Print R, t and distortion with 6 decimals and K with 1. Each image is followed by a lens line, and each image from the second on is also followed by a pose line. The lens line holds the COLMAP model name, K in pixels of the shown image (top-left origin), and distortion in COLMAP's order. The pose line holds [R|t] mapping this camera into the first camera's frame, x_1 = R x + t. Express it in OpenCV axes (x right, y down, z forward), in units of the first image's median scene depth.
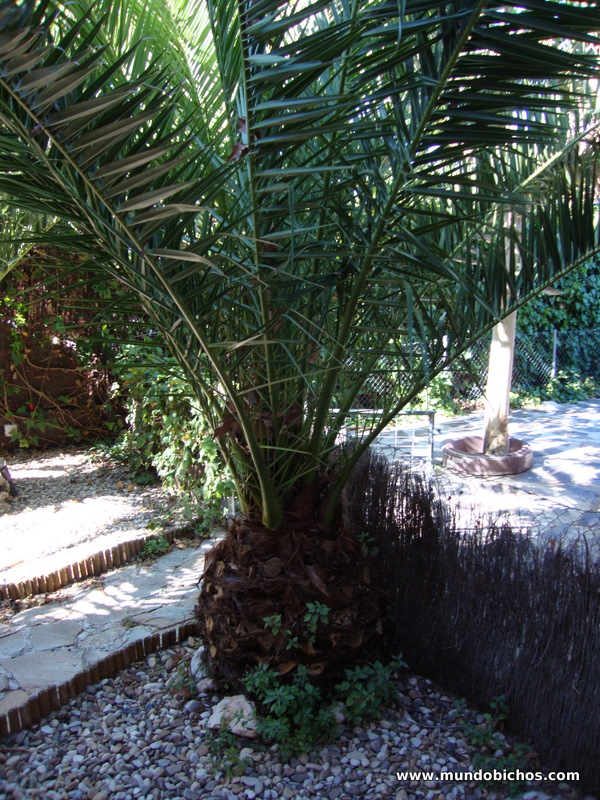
lens RADIAL K [[855.5, 0, 299.6], [0, 855.5, 400.2], [0, 0, 1]] dist [-0.016146, -0.001016]
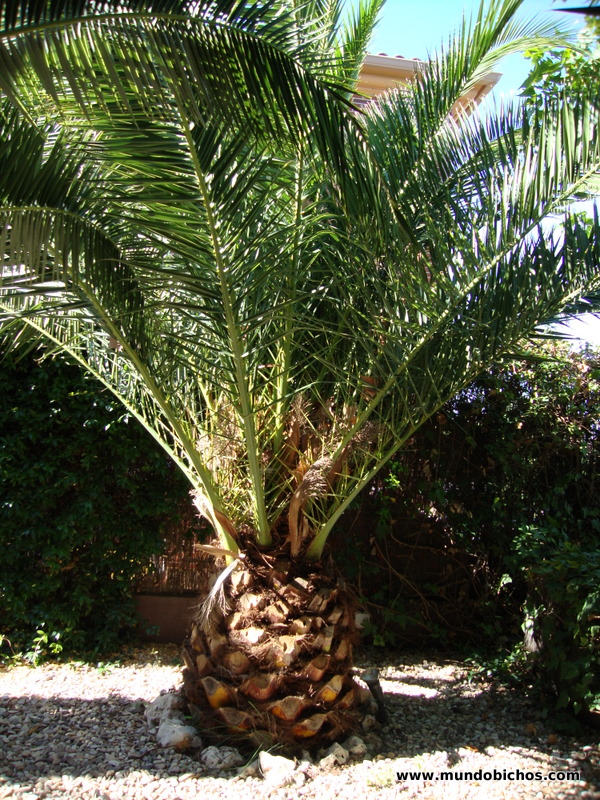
lens RADIAL K [[855.5, 0, 300.2], [0, 855.5, 400.1], [0, 0, 1]] dist [-0.016146, -0.001016]
pose [[0.945179, 0.043003, -0.323709, -0.146078], [-0.108551, 0.976295, -0.187258, -0.009471], [0.307983, 0.212131, 0.927441, 0.206178]]
